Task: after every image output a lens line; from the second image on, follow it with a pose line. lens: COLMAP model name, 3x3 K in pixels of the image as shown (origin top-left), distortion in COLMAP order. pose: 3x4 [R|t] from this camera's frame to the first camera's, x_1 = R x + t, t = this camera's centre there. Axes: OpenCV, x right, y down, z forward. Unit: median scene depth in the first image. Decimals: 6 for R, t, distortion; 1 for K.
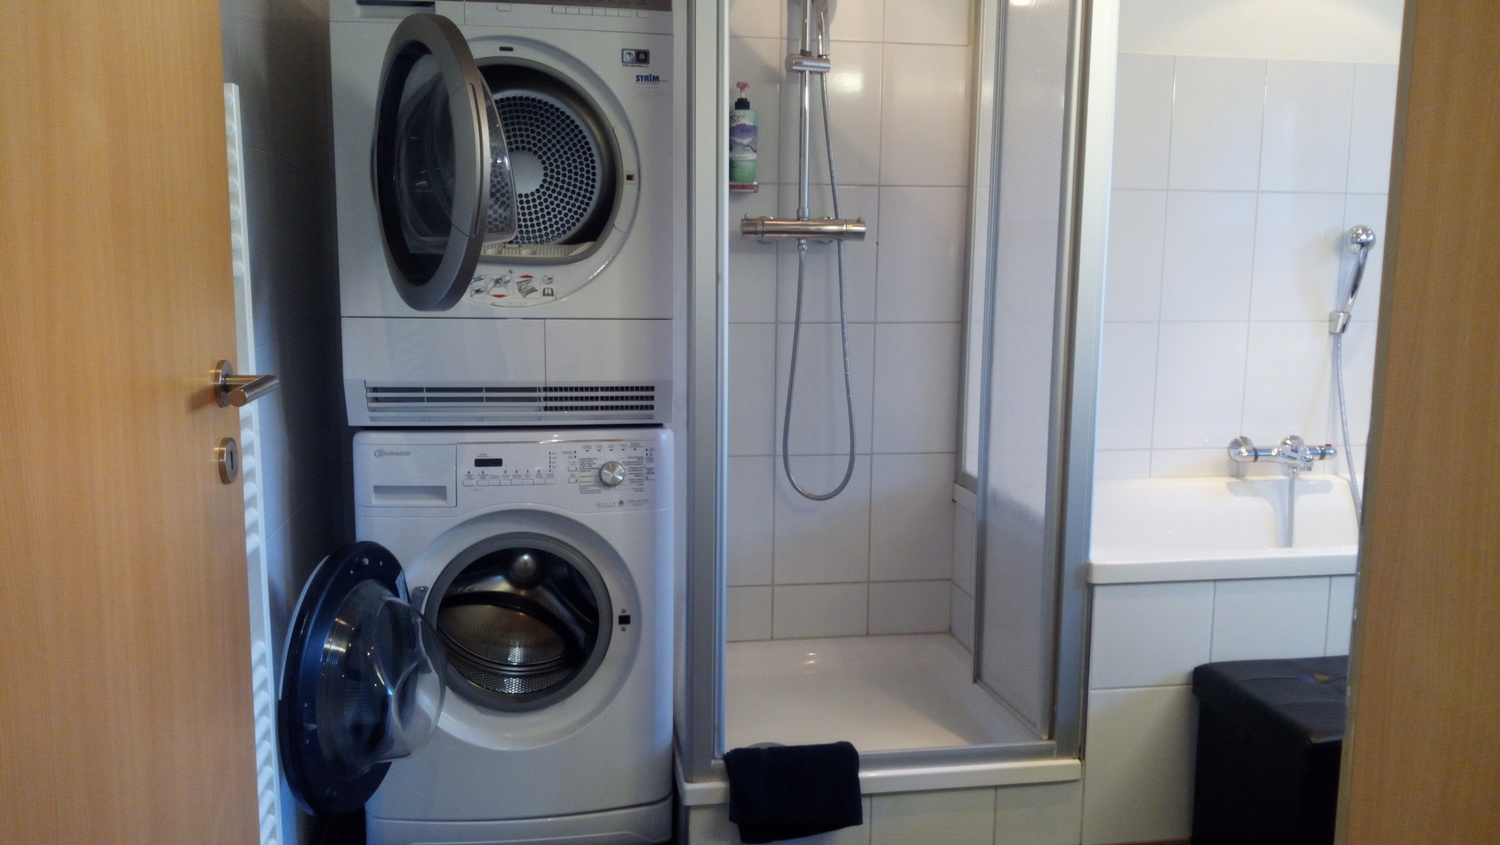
lens RADIAL K [[1176.1, 0, 750.0], [0, 1176.1, 422.5], [0, 0, 1]] dist [-0.004395, -0.005169]
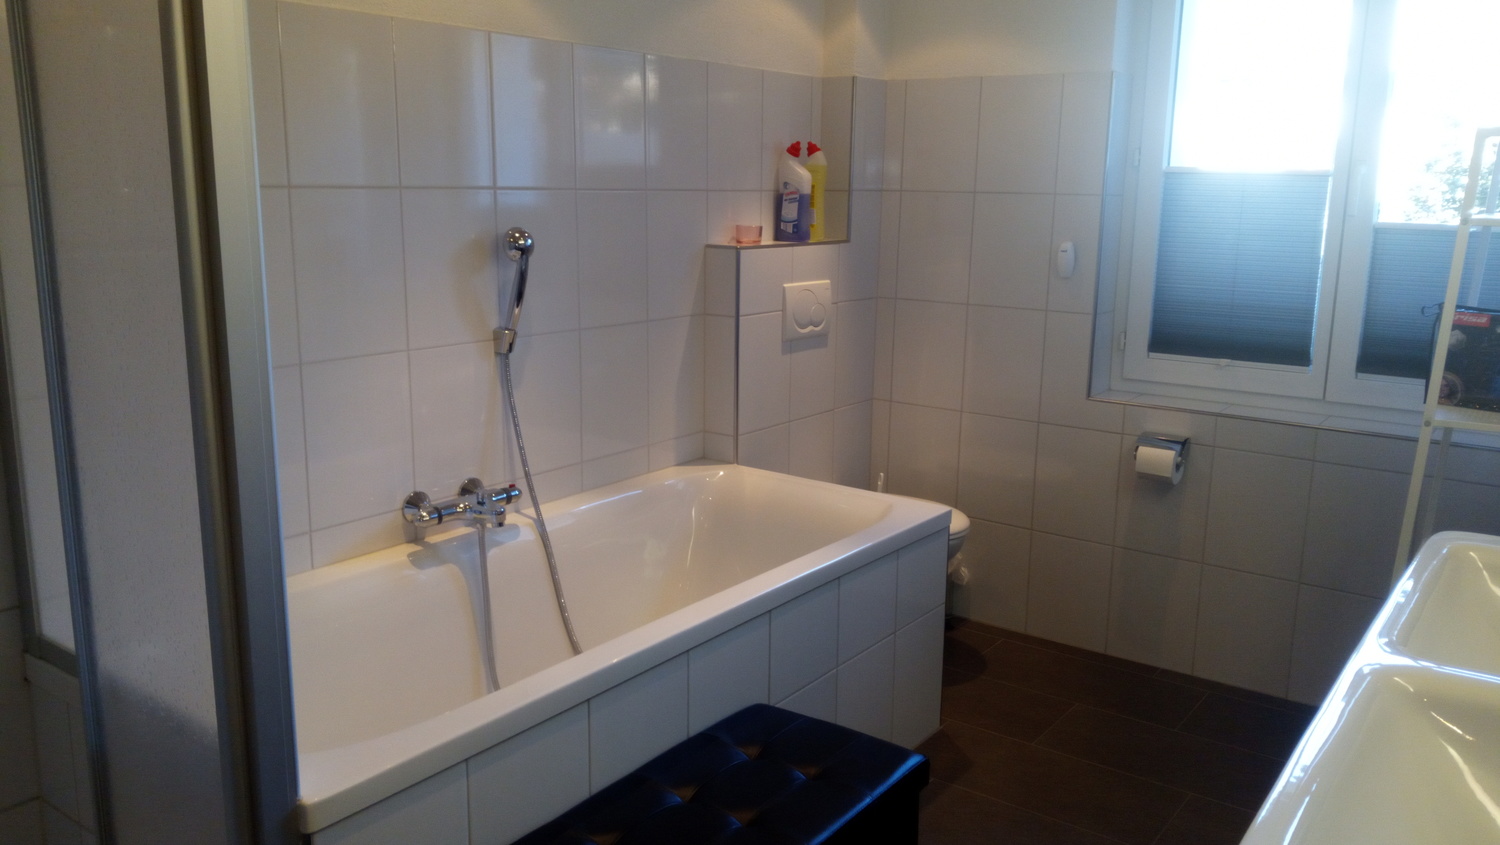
lens RADIAL K [[1176.1, 0, 750.0], [0, 1176.1, 422.5], [0, 0, 1]] dist [-0.004395, -0.005169]
pose [[0.715271, -0.139742, 0.684733, 0.035970], [0.090232, 0.990069, 0.107800, -0.103918], [-0.692998, -0.015322, 0.720777, 0.262866]]
